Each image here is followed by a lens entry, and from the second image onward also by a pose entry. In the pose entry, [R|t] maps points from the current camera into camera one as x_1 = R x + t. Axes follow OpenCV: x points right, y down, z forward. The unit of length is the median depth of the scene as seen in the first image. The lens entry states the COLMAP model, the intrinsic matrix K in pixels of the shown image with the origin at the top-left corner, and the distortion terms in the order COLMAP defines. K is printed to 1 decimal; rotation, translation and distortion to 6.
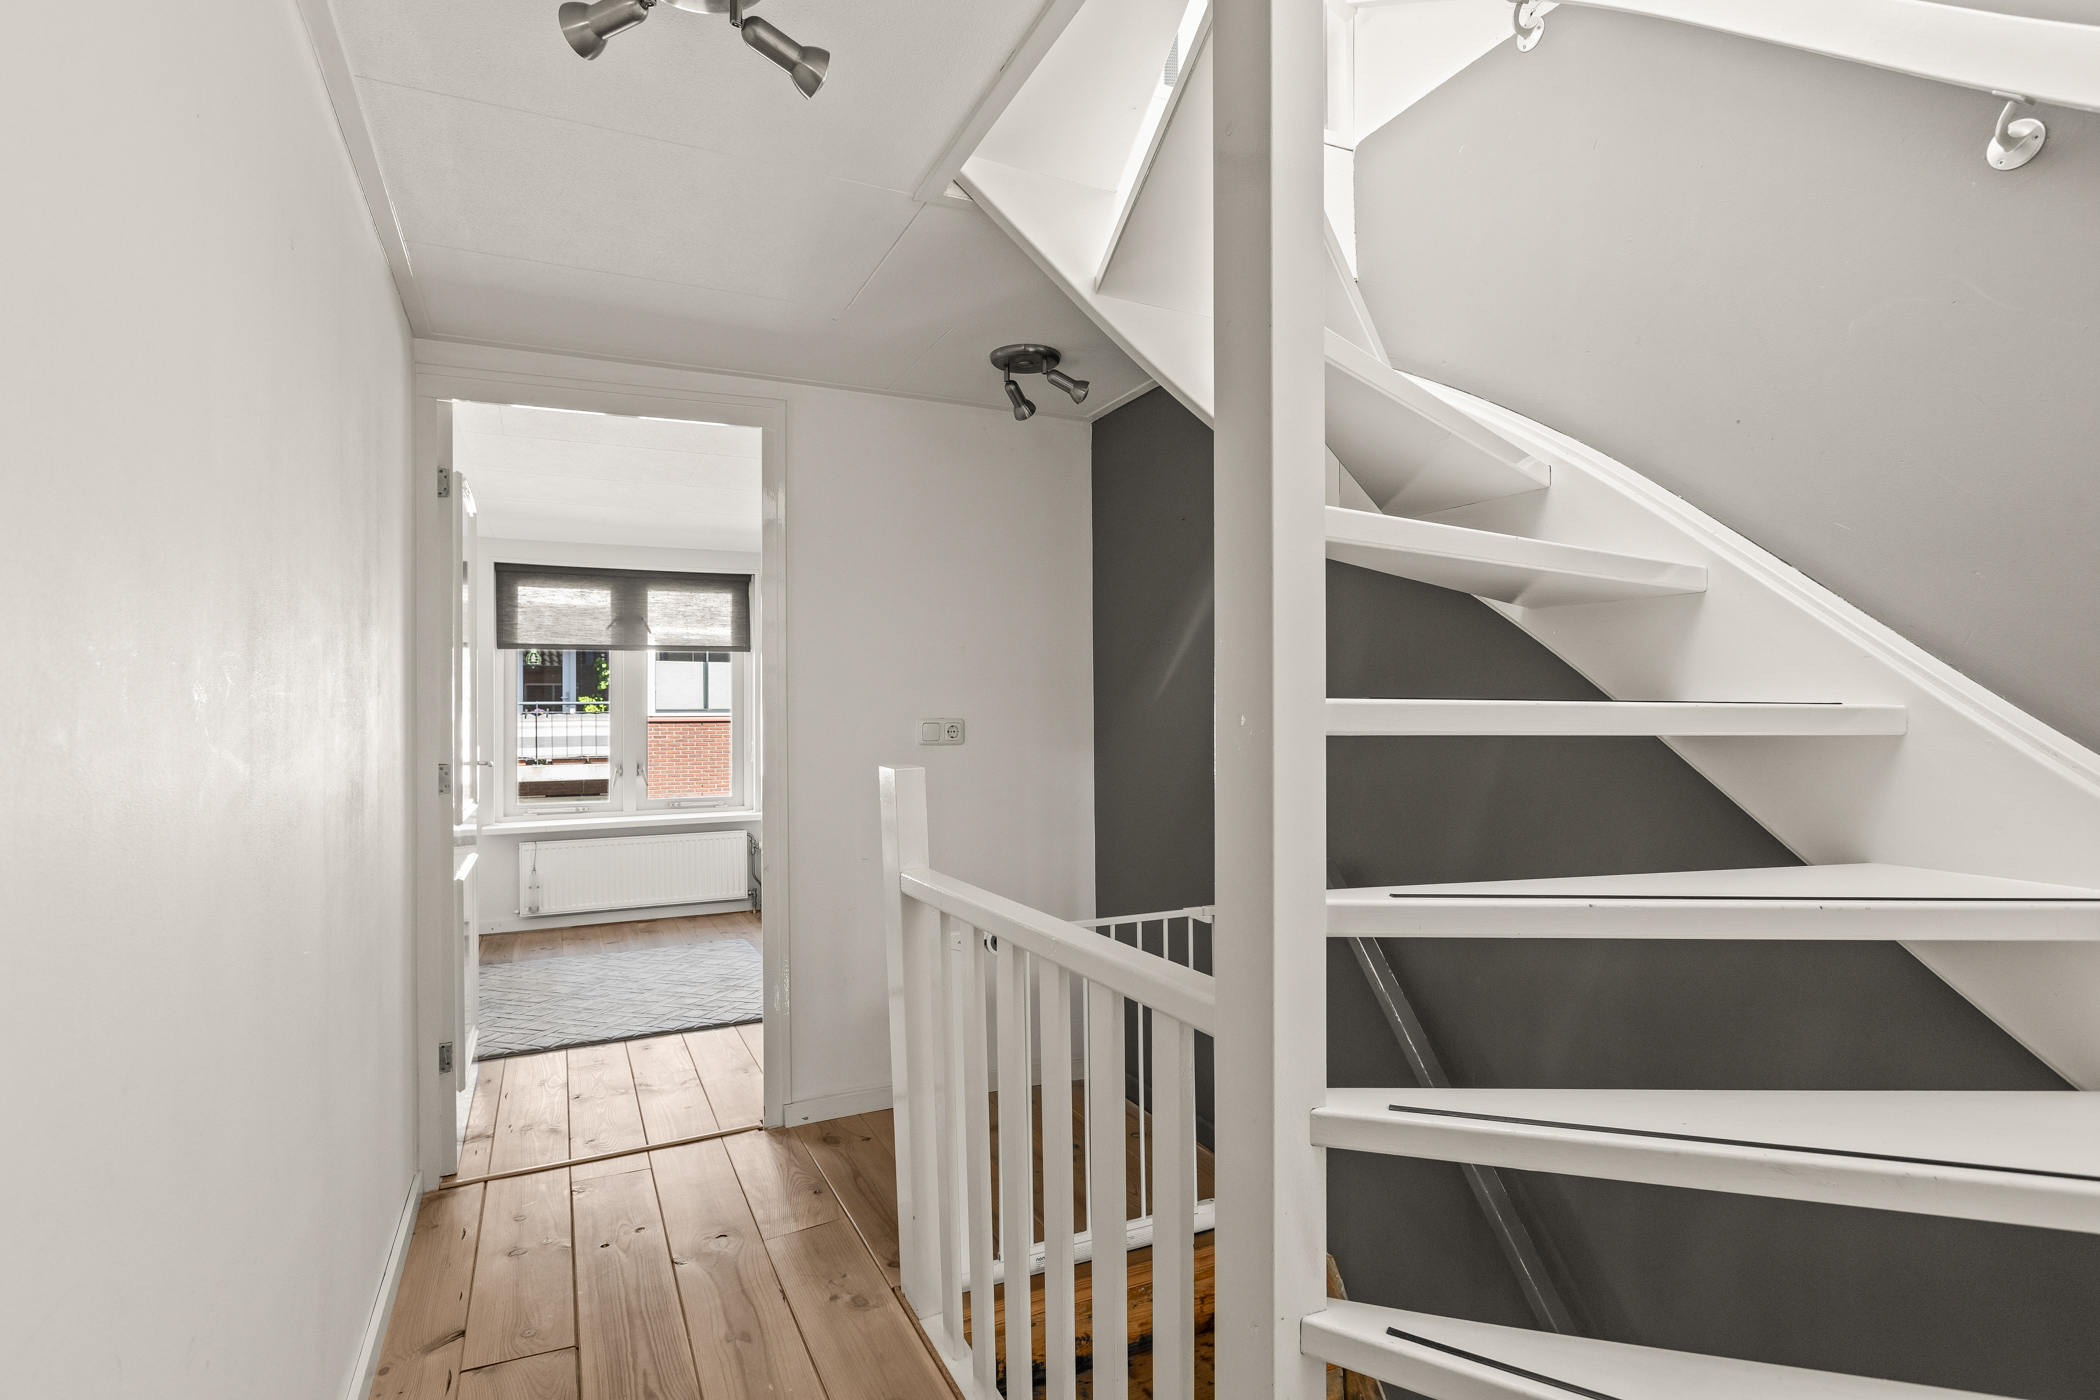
lens RADIAL K [[1015.2, 0, 1067.7], [0, 1015.2, 710.1], [0, 0, 1]] dist [-0.006268, 0.000926]
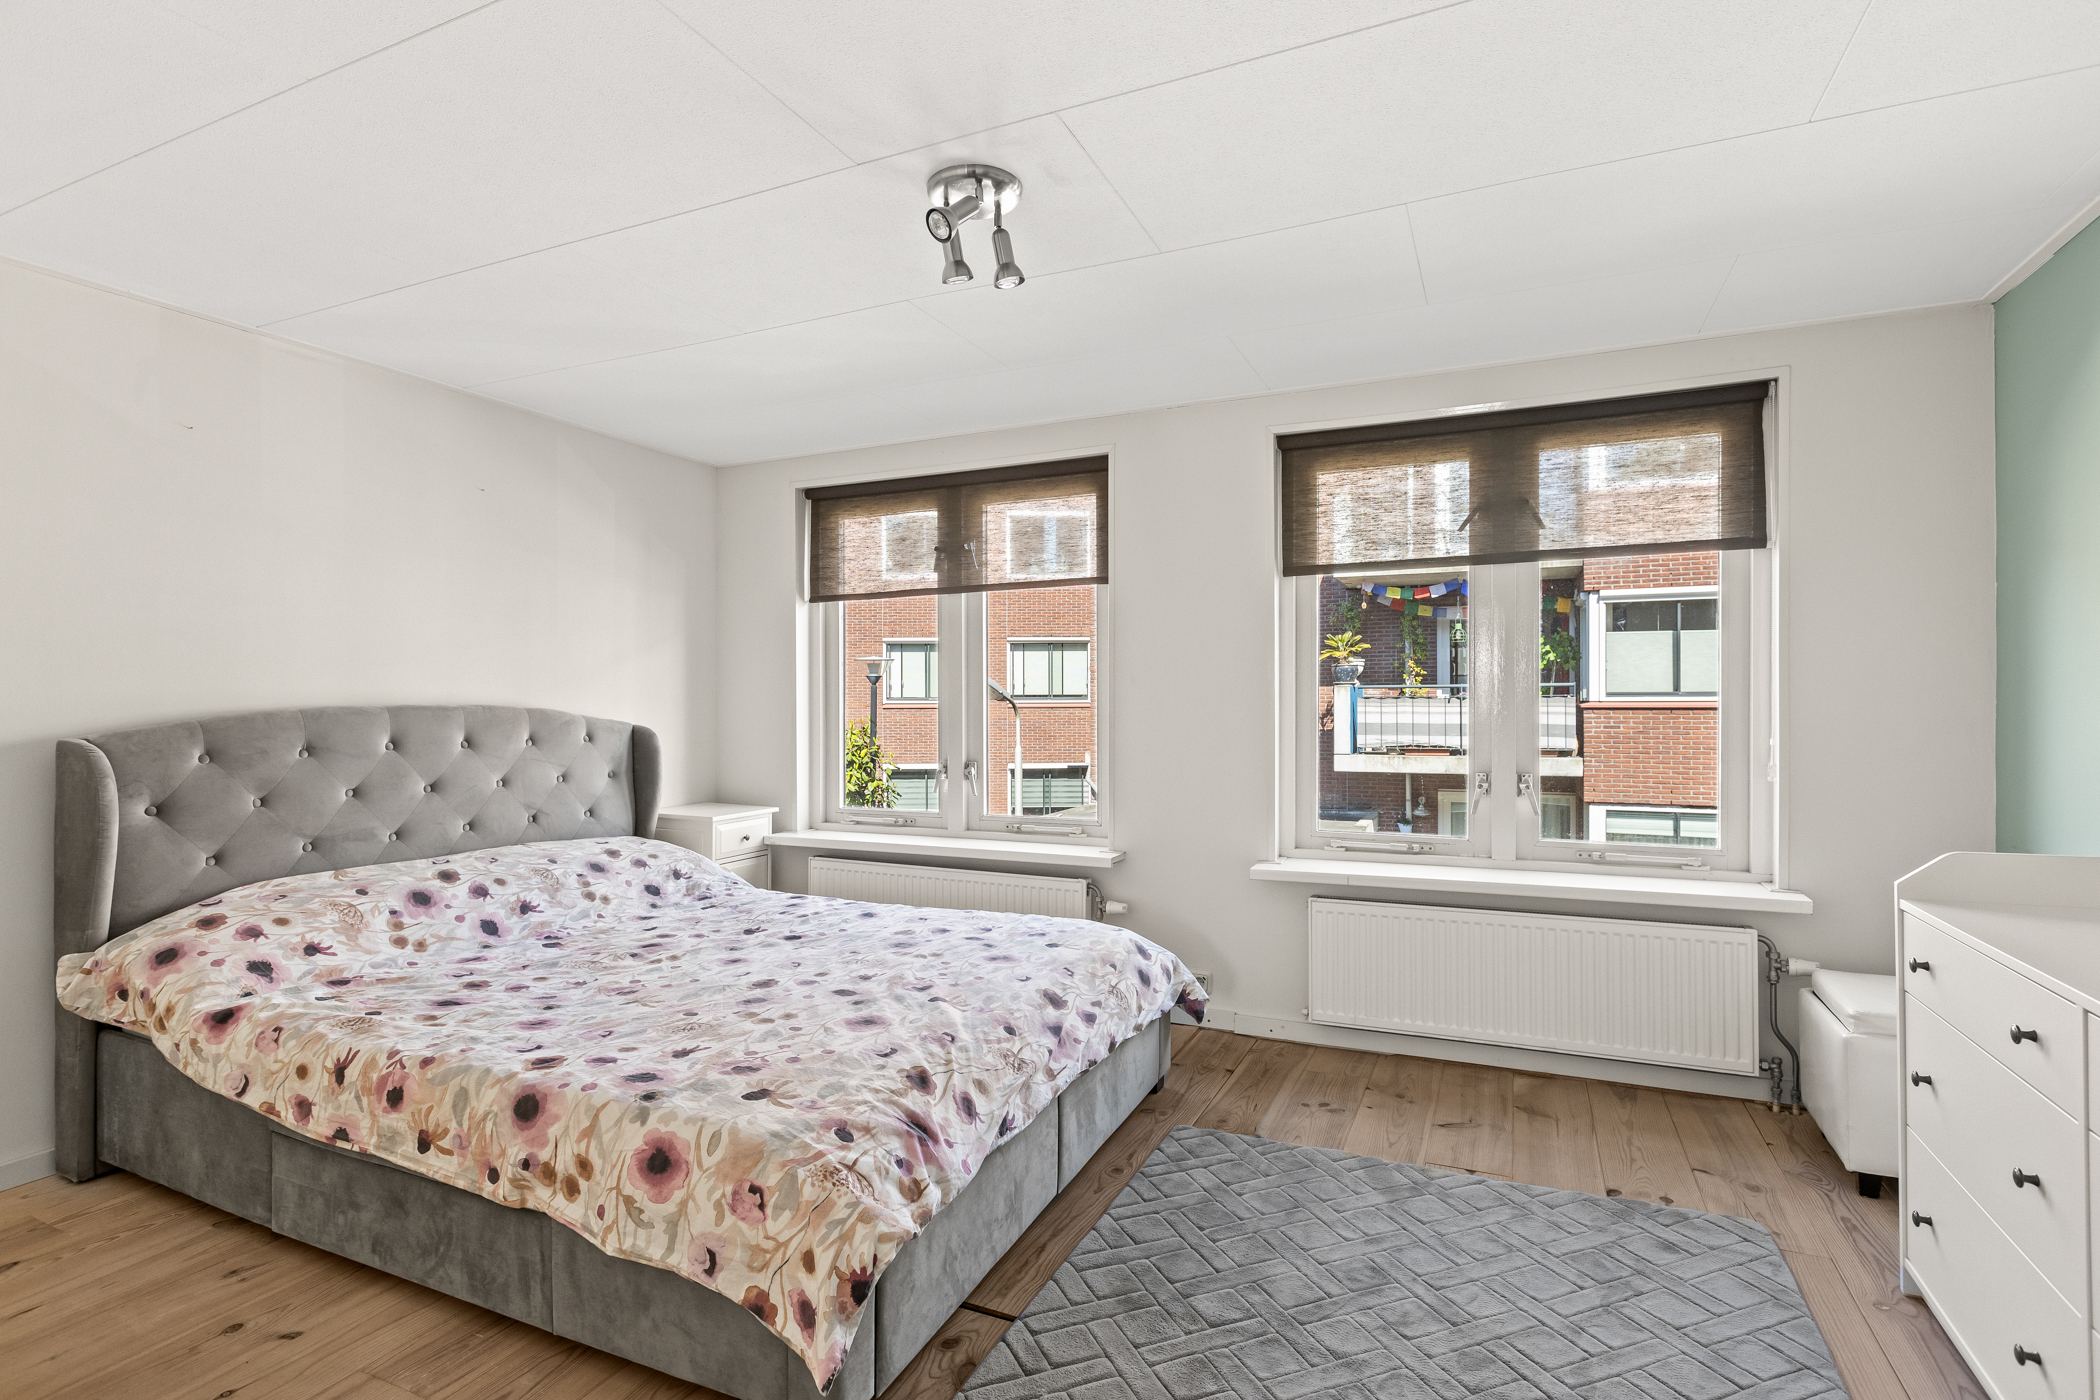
lens RADIAL K [[1015.2, 0, 1018.0], [0, 1015.2, 706.7], [0, 0, 1]] dist [-0.006268, 0.000926]
pose [[0.603884, 0.003576, -0.797064, -0.156516], [0.001996, 0.999980, 0.005998, 0.013966], [0.797070, -0.005214, 0.603865, 0.463752]]
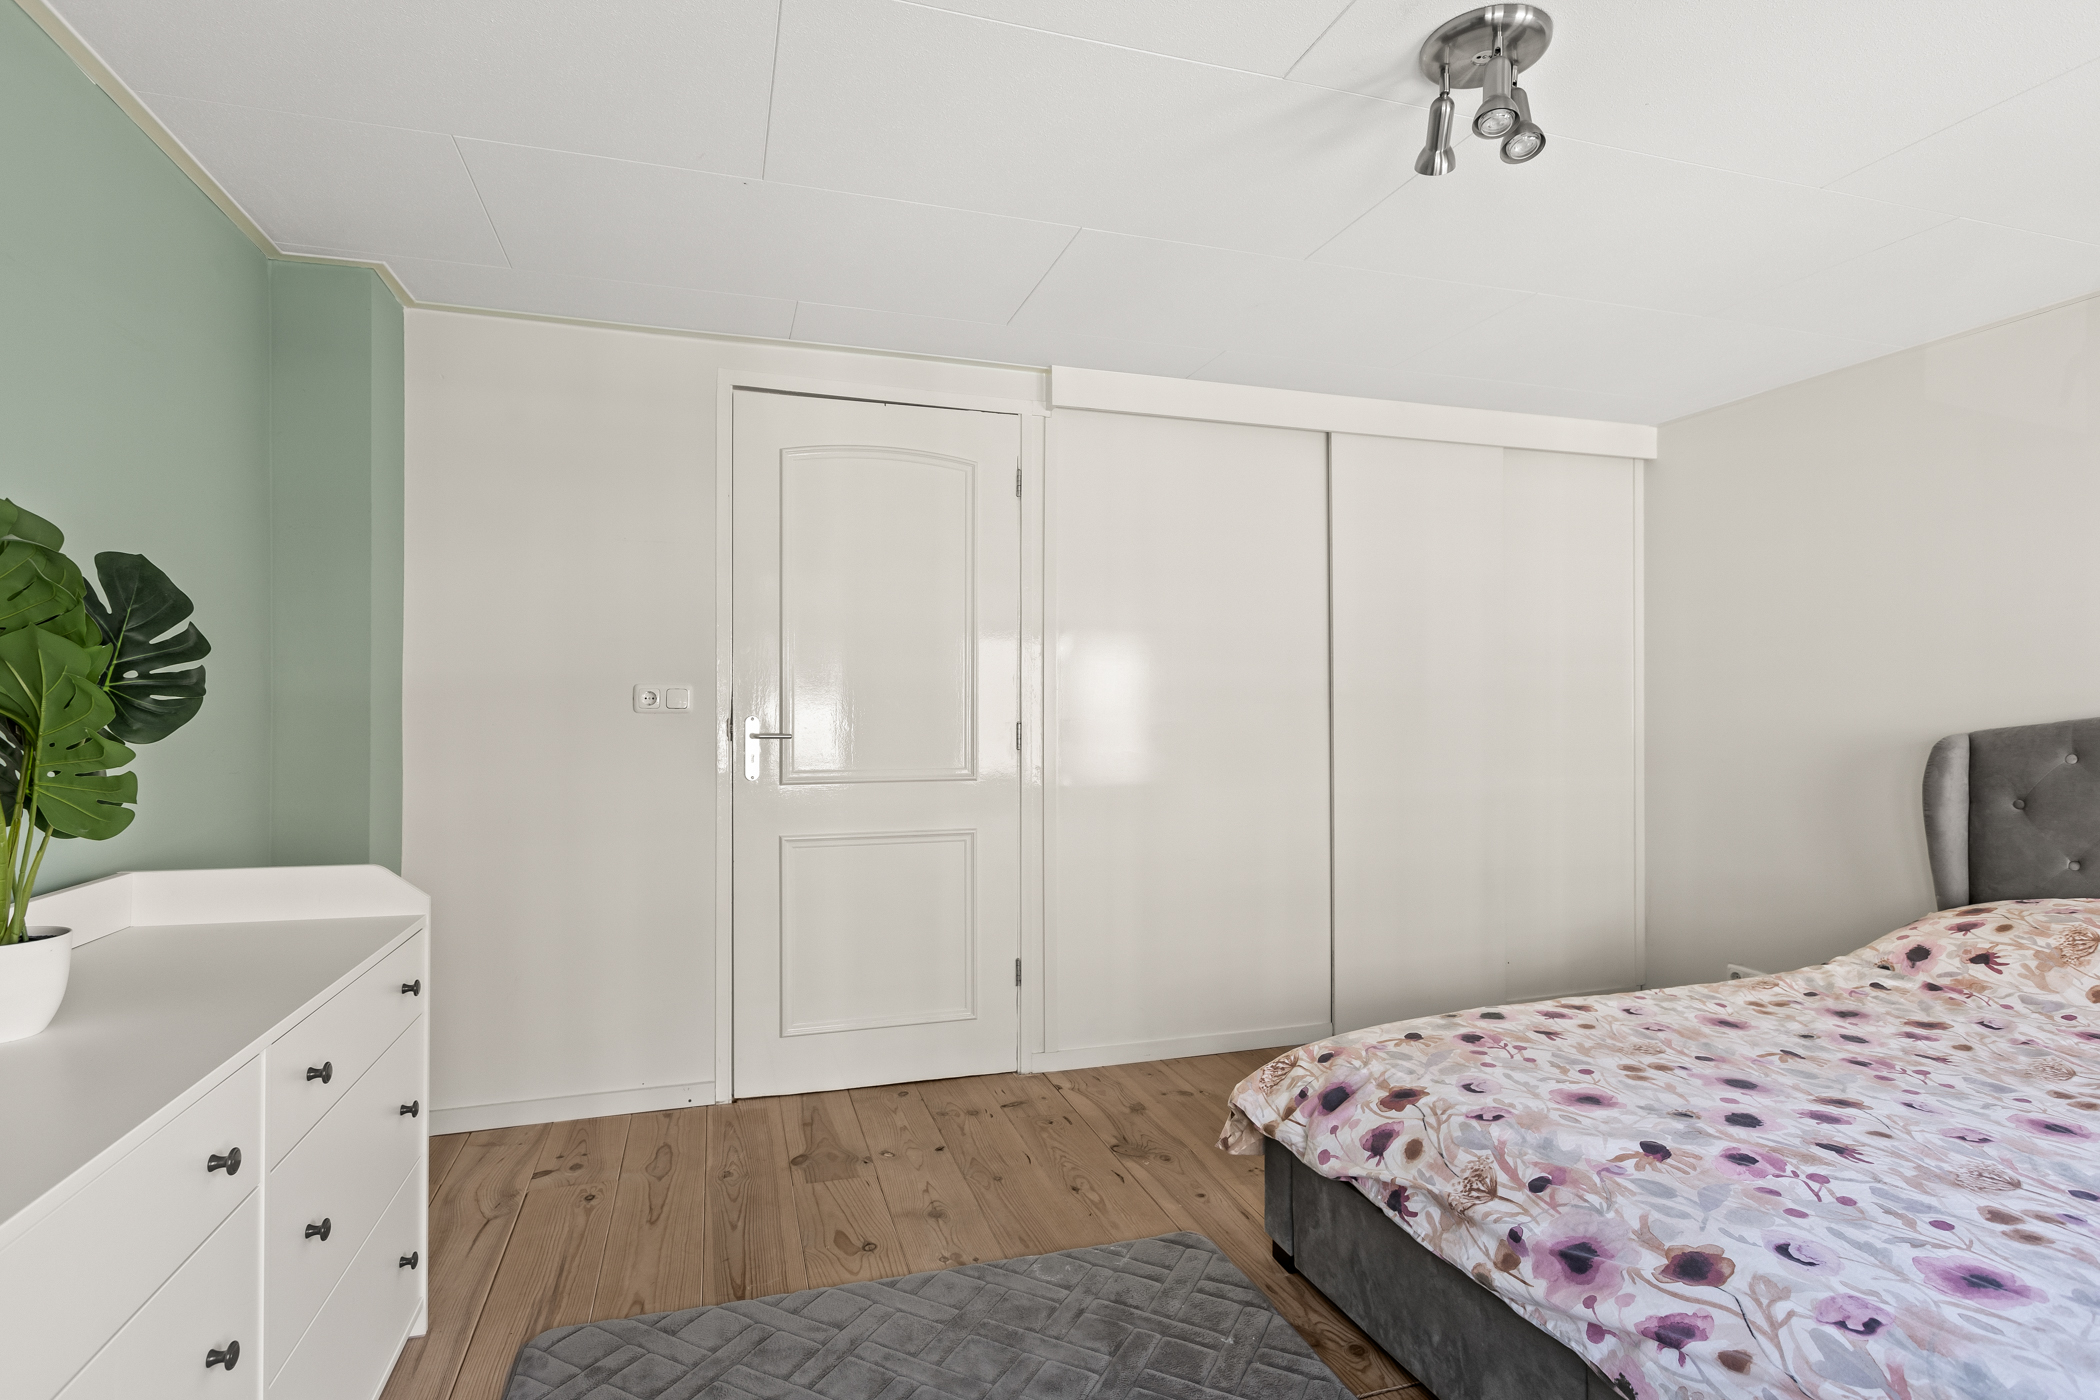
lens RADIAL K [[1015.2, 0, 1057.4], [0, 1015.2, 703.7], [0, 0, 1]] dist [-0.006268, 0.000926]
pose [[-0.990124, 0.004094, 0.140137, -0.364196], [0.003984, 0.999992, -0.001060, 0.014546], [-0.140140, -0.000491, -0.990132, 0.938453]]
